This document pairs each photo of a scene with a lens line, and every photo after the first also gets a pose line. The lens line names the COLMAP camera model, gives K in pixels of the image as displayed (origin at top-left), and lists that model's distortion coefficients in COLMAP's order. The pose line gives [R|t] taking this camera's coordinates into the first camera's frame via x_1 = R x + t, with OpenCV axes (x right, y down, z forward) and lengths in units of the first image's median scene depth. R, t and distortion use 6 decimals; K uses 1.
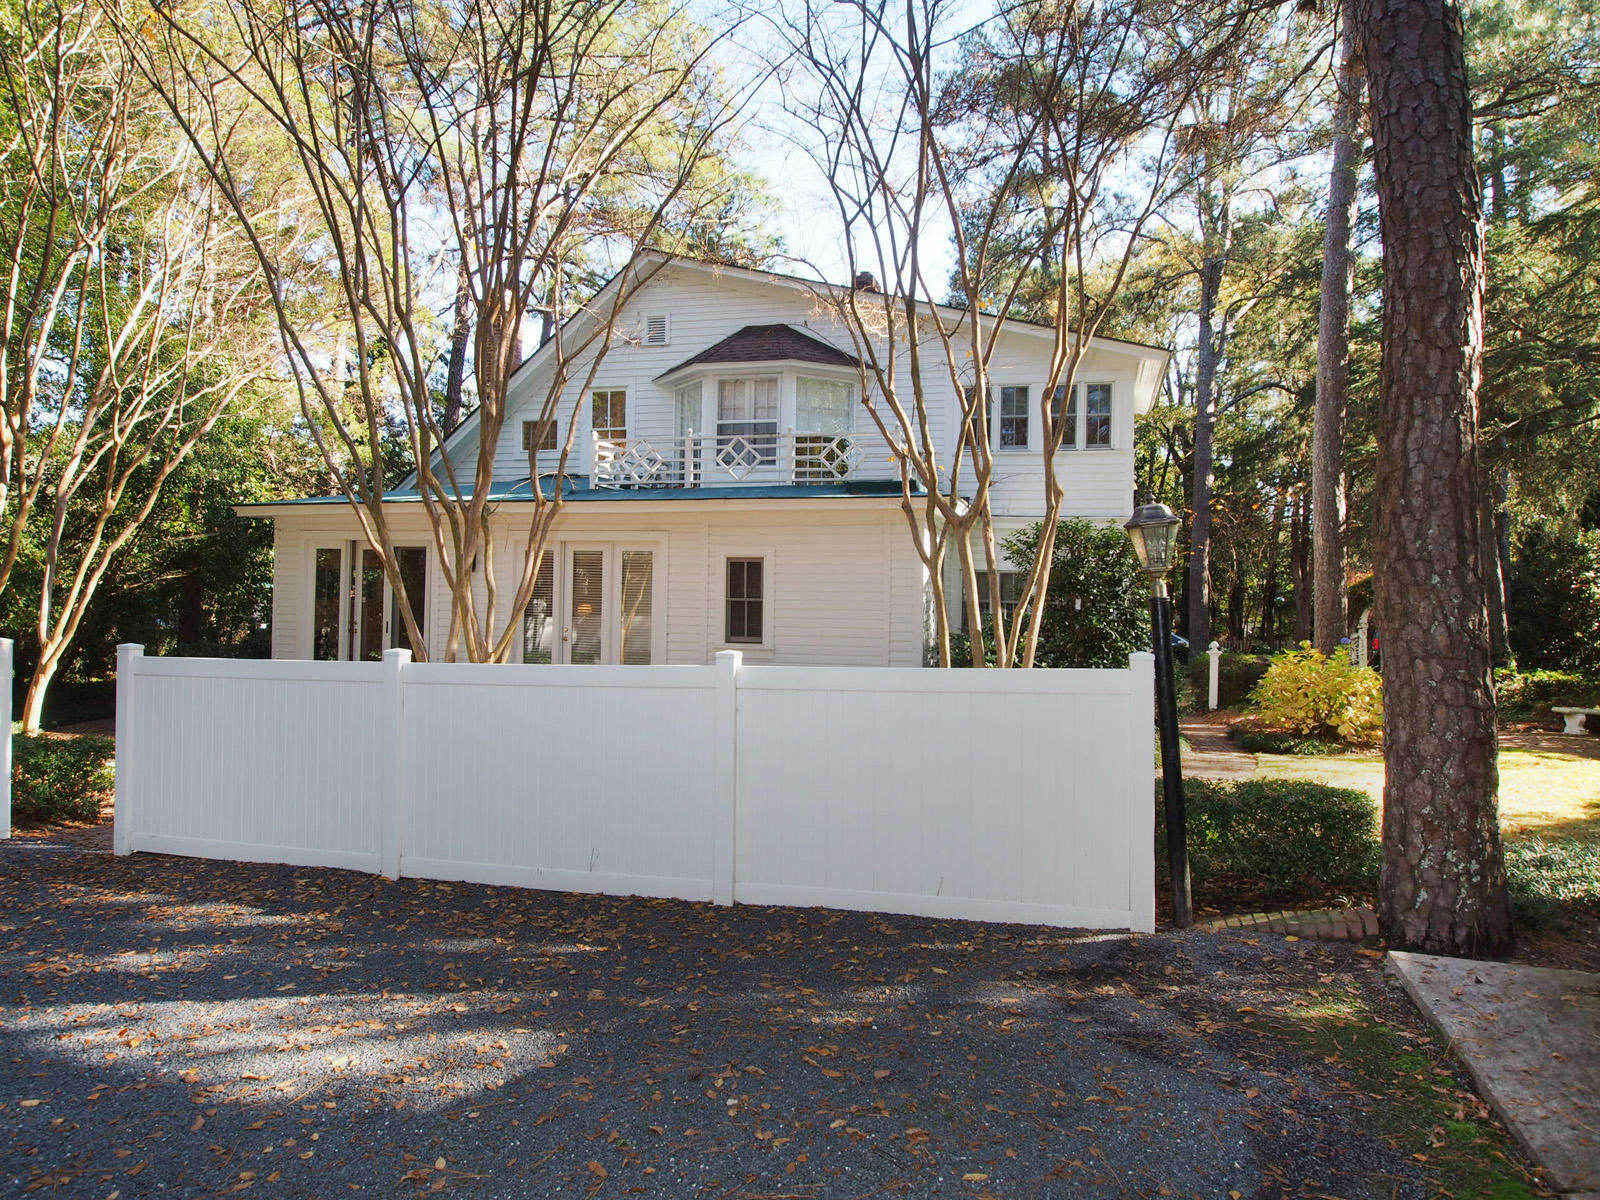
lens RADIAL K [[989.4, 0, 800.0], [0, 989.4, 600.0], [0, 0, 1]] dist [-0.004690, -0.002501]
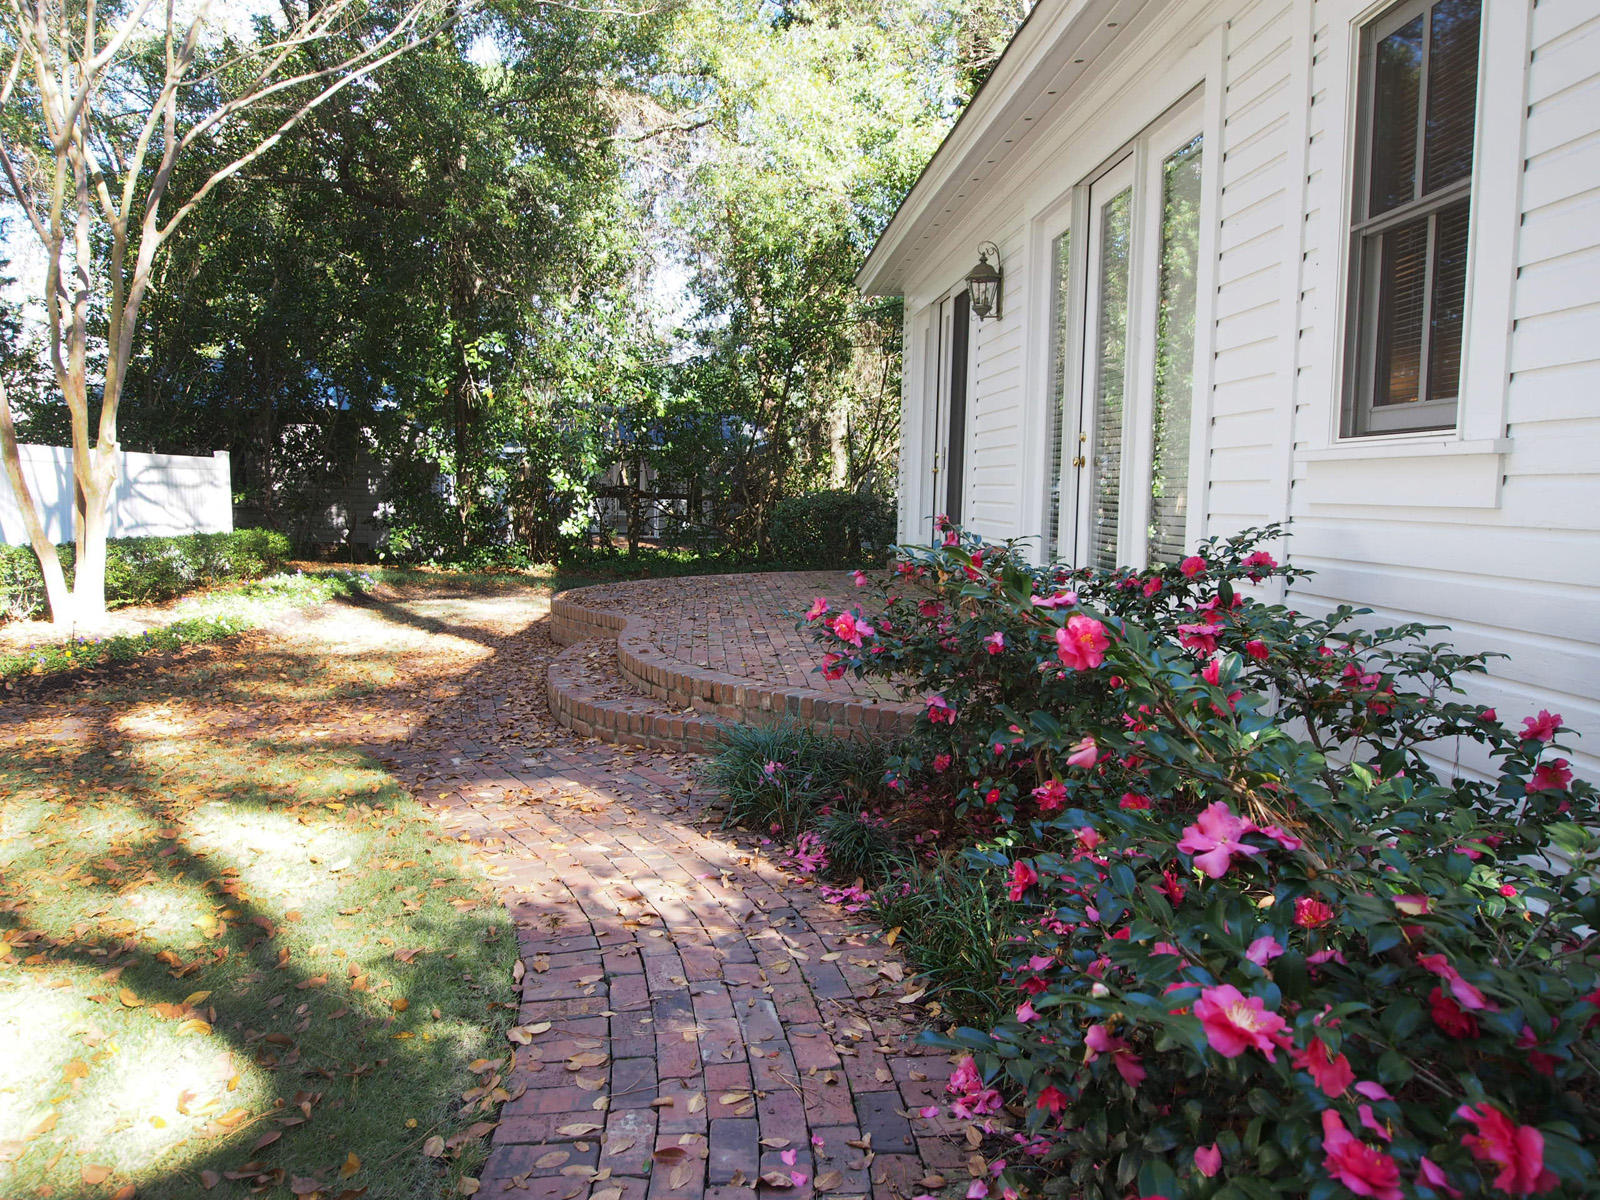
lens RADIAL K [[1118.9, 0, 800.0], [0, 1118.9, 600.0], [0, 0, 1]] dist [-0.001659, -0.000660]
pose [[0.370225, 0.083462, -0.925185, 0.099609], [-0.013702, 0.996338, 0.084398, 0.052549], [0.928841, -0.018569, 0.370013, 0.711520]]
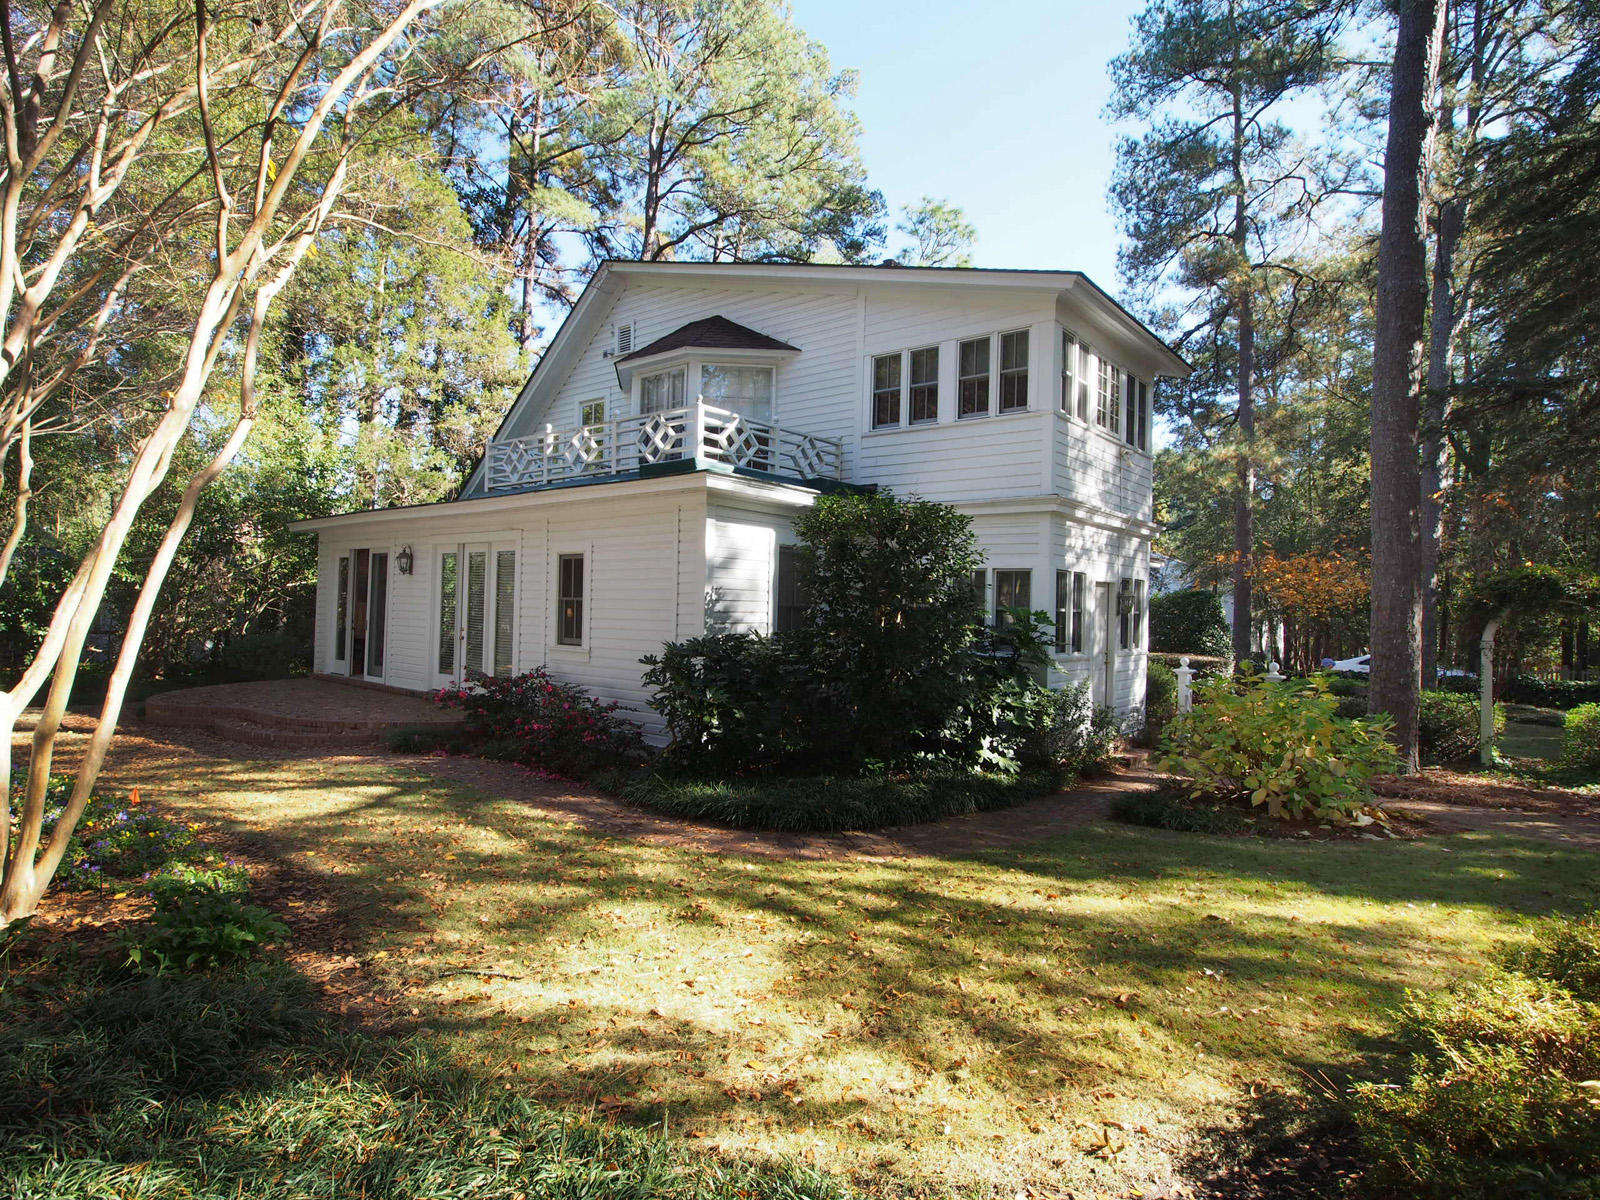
lens RADIAL K [[858.5, 0, 800.0], [0, 858.5, 600.0], [0, 0, 1]] dist [-0.011299, -0.006395]
pose [[0.919659, 0.000898, -0.392717, 0.408452], [-0.011307, 0.999643, -0.024193, 0.015601], [0.392555, 0.026690, 0.919341, 0.302094]]
